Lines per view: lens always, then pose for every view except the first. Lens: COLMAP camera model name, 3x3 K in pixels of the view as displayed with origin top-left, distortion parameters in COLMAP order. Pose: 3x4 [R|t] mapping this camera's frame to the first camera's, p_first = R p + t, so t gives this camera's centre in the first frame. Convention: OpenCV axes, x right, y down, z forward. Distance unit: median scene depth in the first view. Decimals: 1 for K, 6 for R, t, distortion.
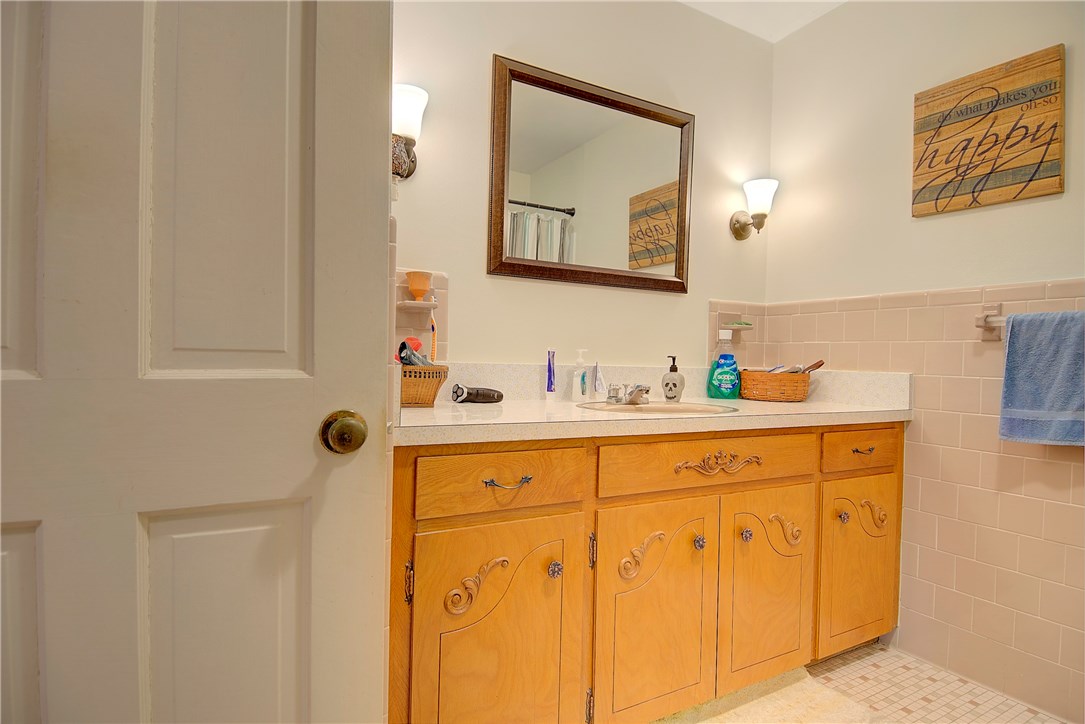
lens RADIAL K [[563.8, 0, 551.5], [0, 563.8, 360.7], [0, 0, 1]] dist [0.028885, -0.037339]
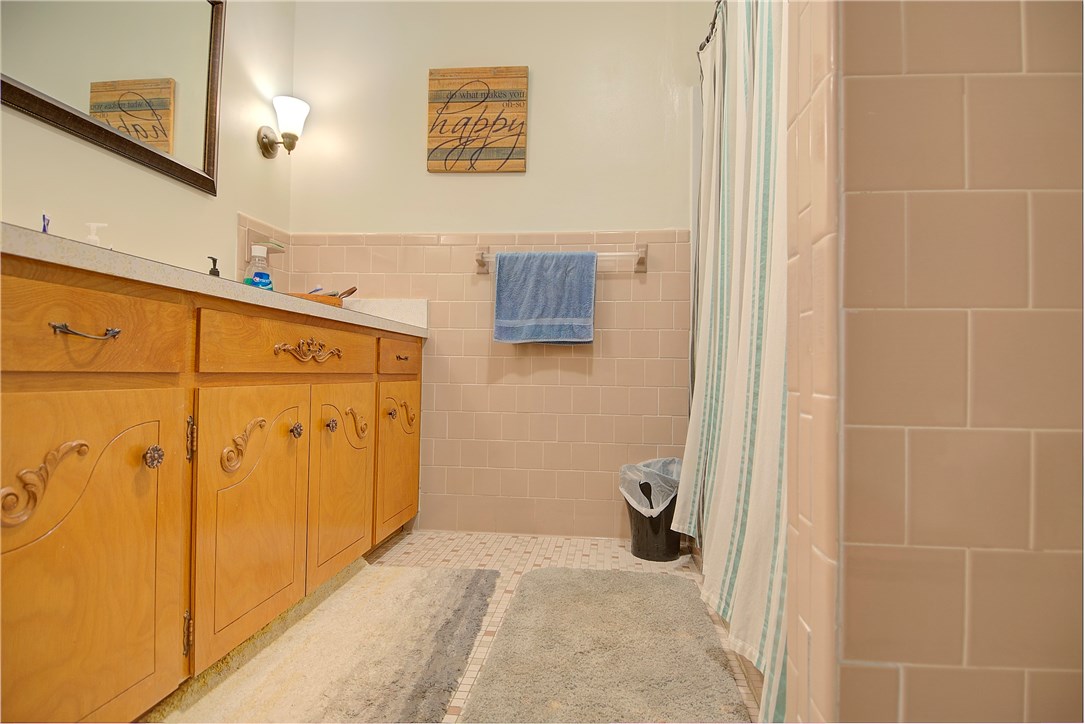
lens RADIAL K [[563.8, 0, 543.9], [0, 563.8, 367.9], [0, 0, 1]] dist [0.028885, -0.037339]
pose [[0.585235, -0.003253, 0.810857, -0.229930], [0.002878, 0.999994, 0.001934, 0.190962], [-0.810858, 0.001202, 0.585241, 0.102445]]
